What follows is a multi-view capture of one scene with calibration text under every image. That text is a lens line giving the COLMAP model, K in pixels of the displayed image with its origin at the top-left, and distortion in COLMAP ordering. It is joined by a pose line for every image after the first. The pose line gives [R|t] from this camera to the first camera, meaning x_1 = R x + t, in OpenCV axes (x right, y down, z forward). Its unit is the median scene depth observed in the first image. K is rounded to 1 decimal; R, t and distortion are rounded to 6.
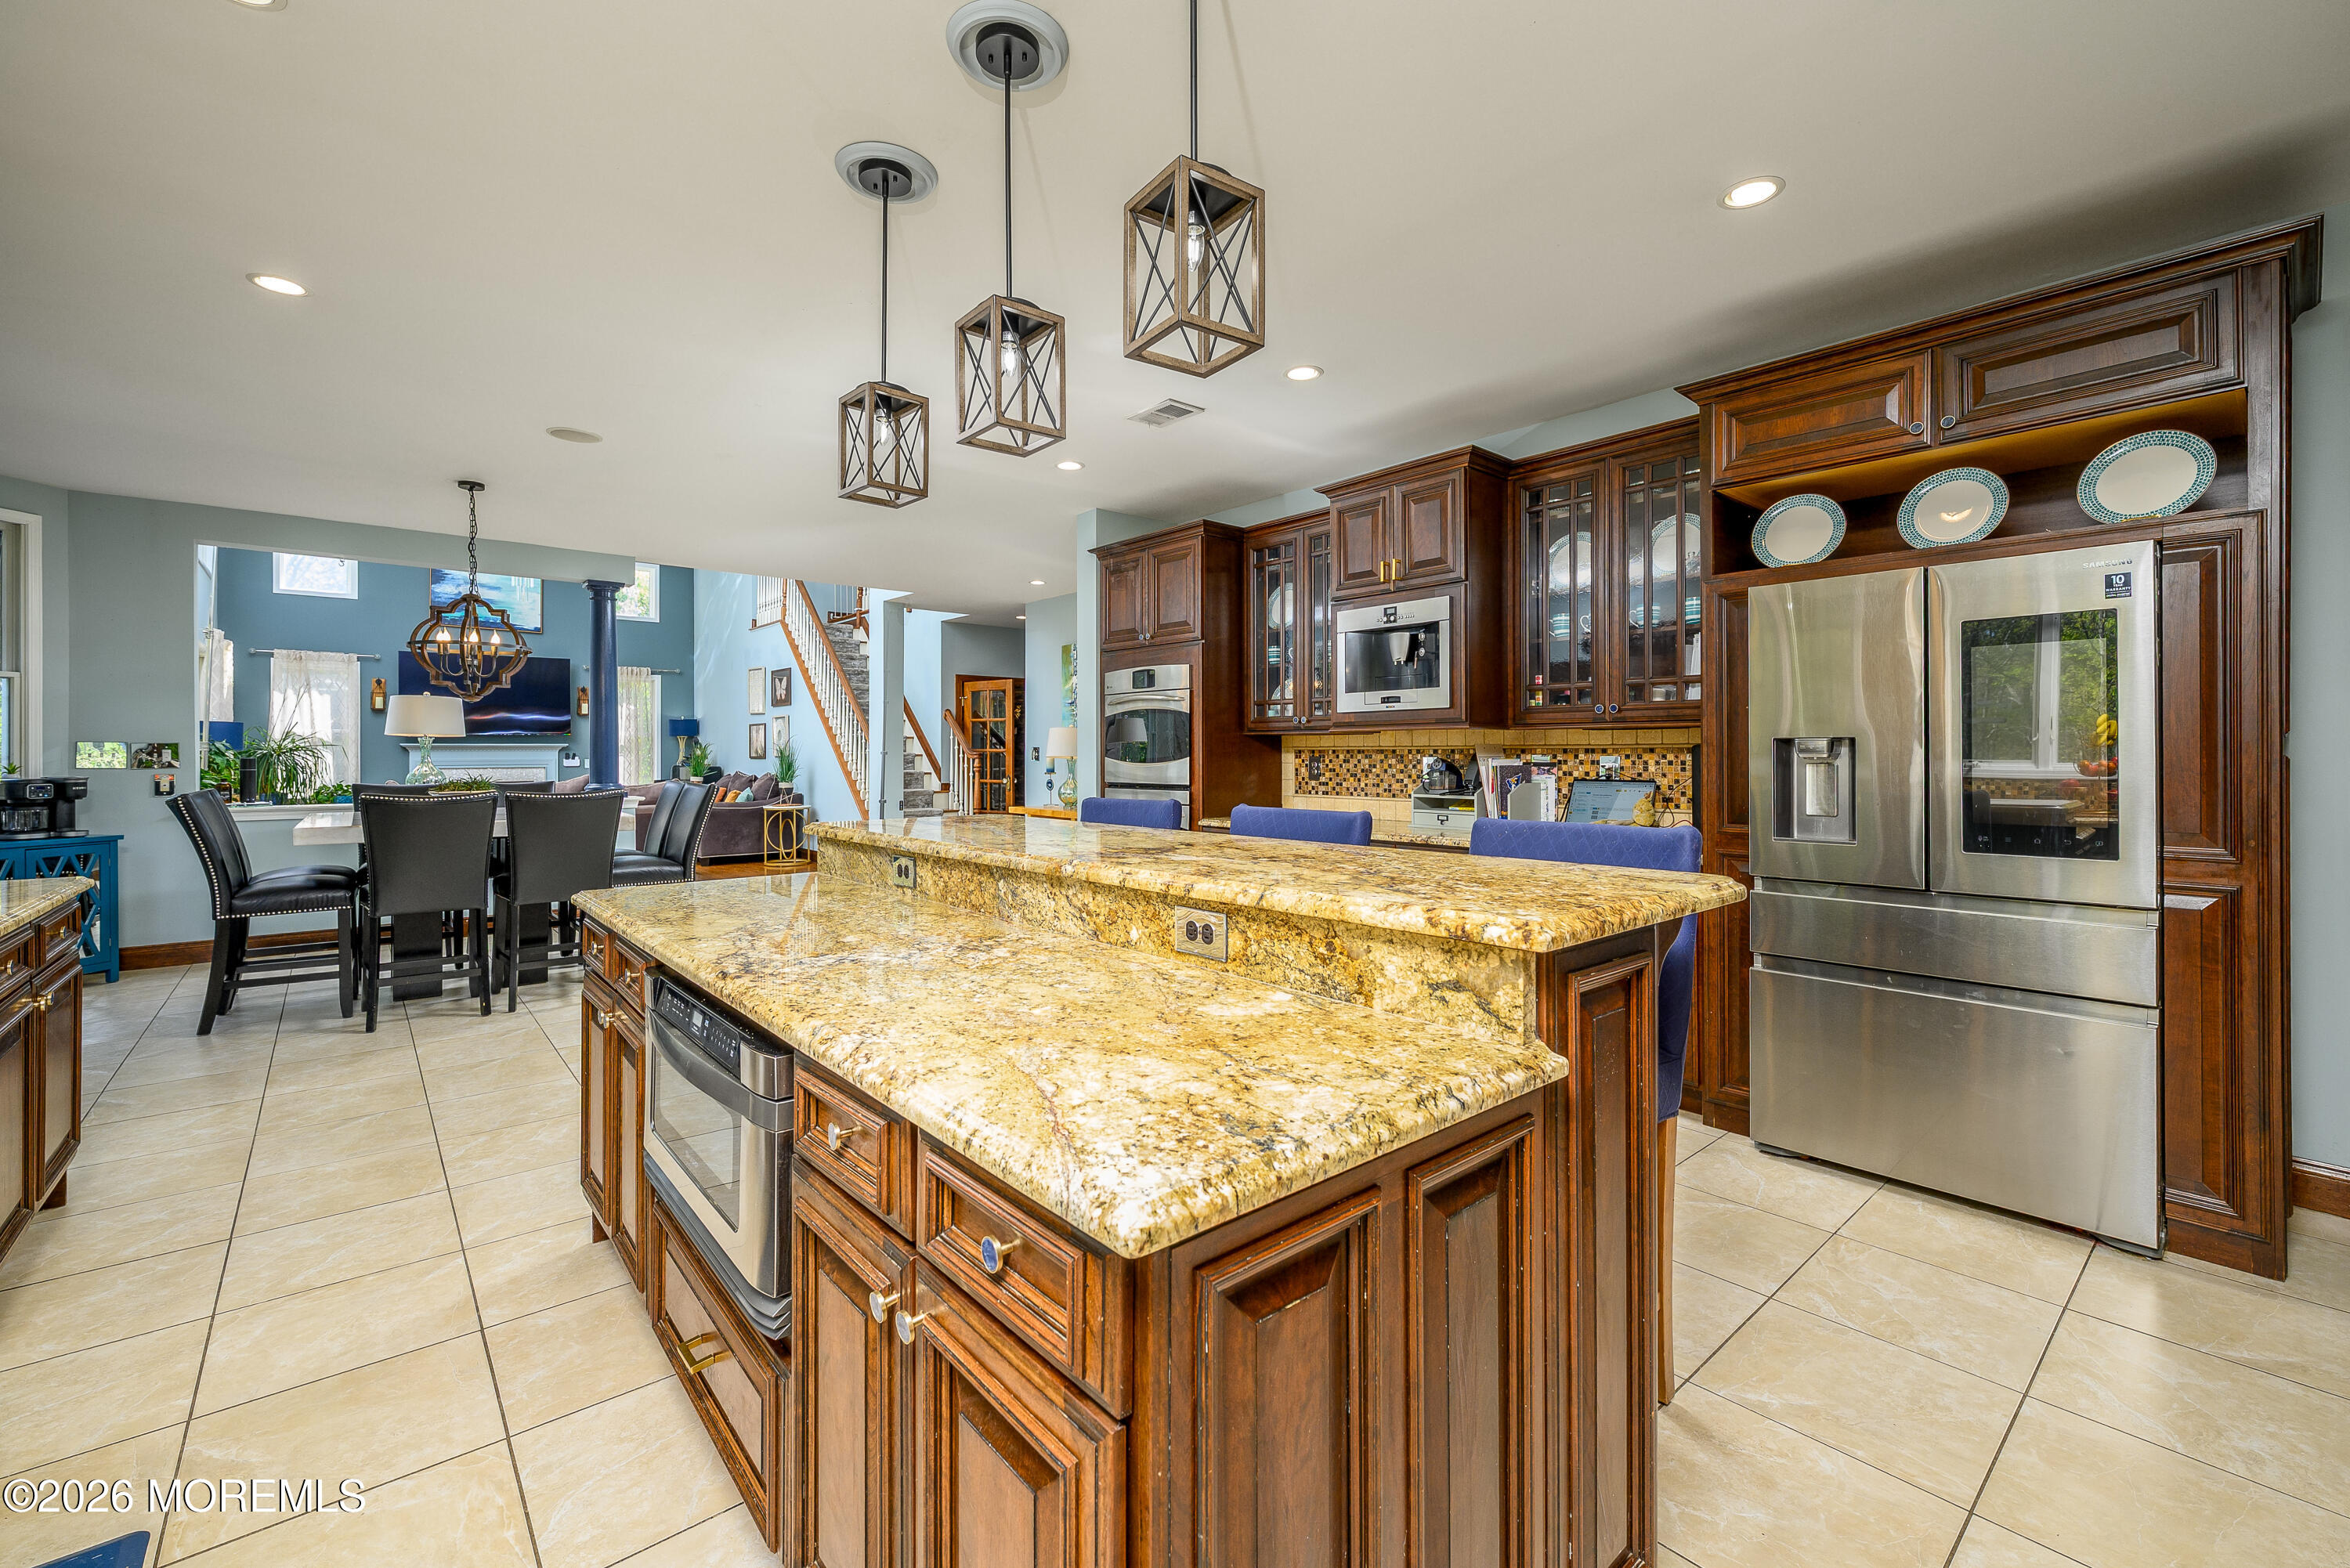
lens RADIAL K [[993.5, 0, 1190.2], [0, 993.5, 746.4], [0, 0, 1]] dist [-0.000815, -0.000006]
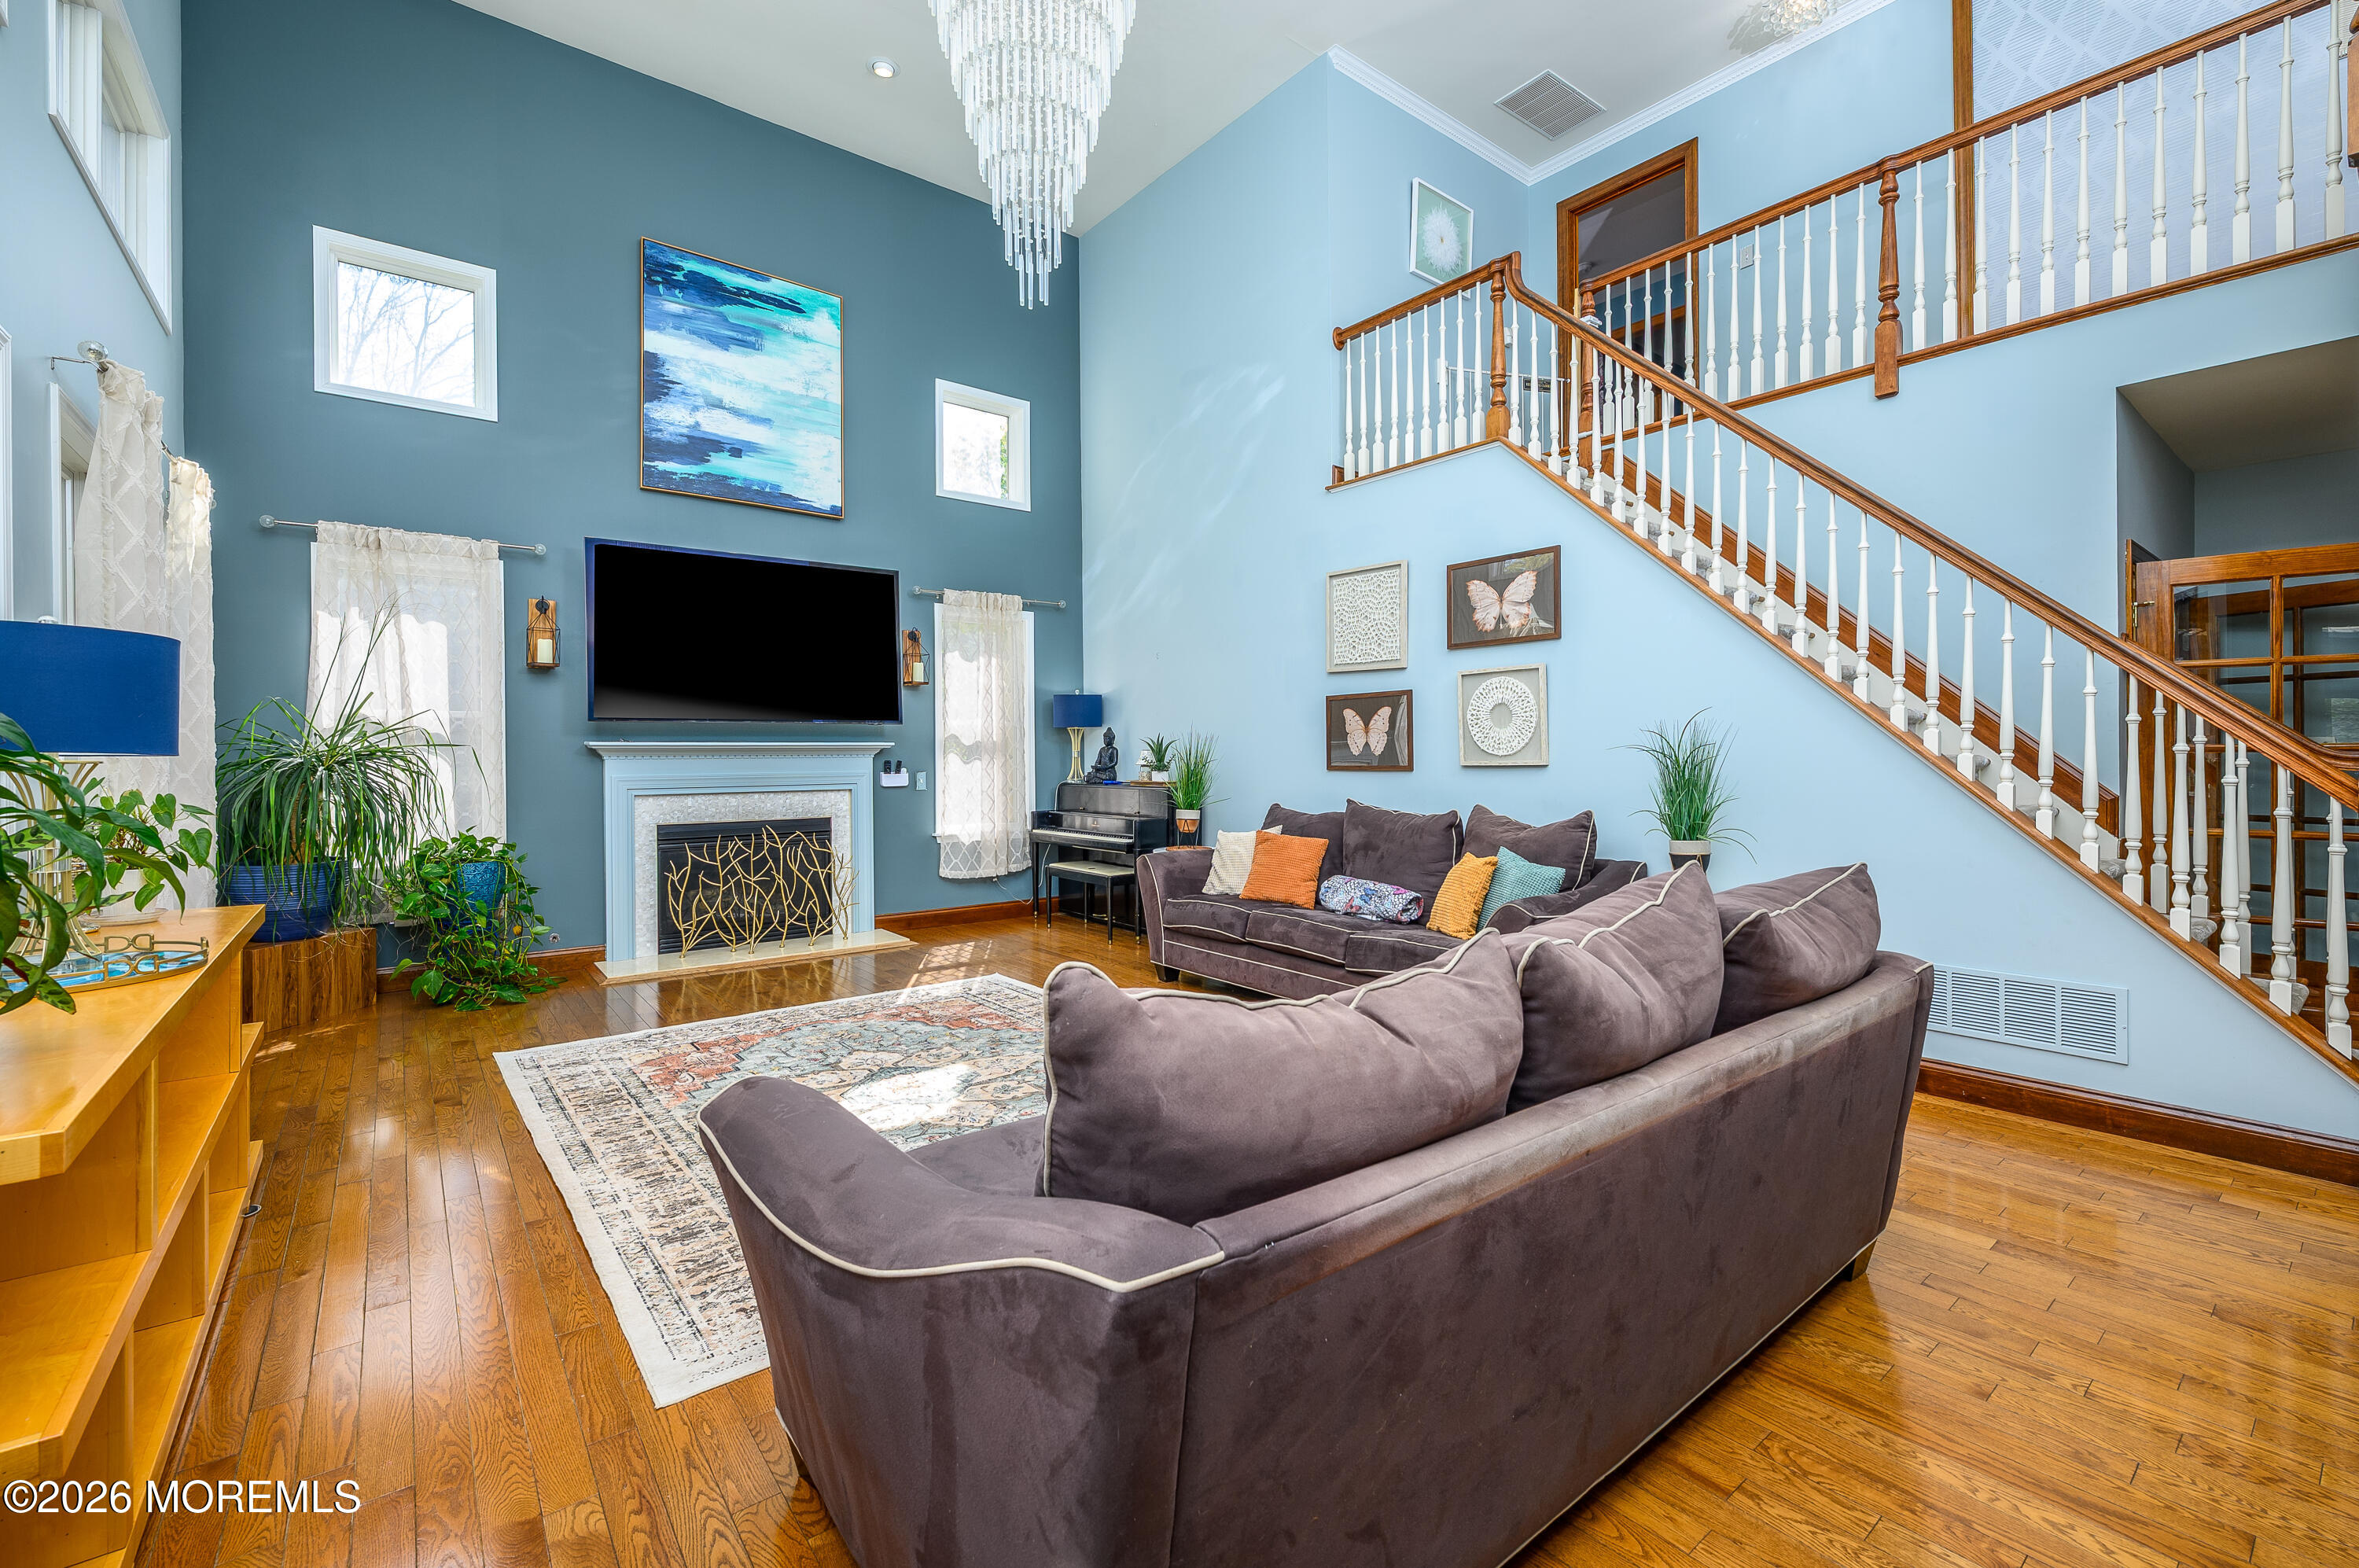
lens RADIAL K [[997.4, 0, 1186.3], [0, 997.4, 768.0], [0, 0, 1]] dist [-0.000815, -0.000006]
pose [[0.999002, -0.008178, -0.043905, -0.513998], [0.008619, 0.999914, 0.009866, 0.007510], [0.043820, -0.010234, 0.998987, 0.568393]]
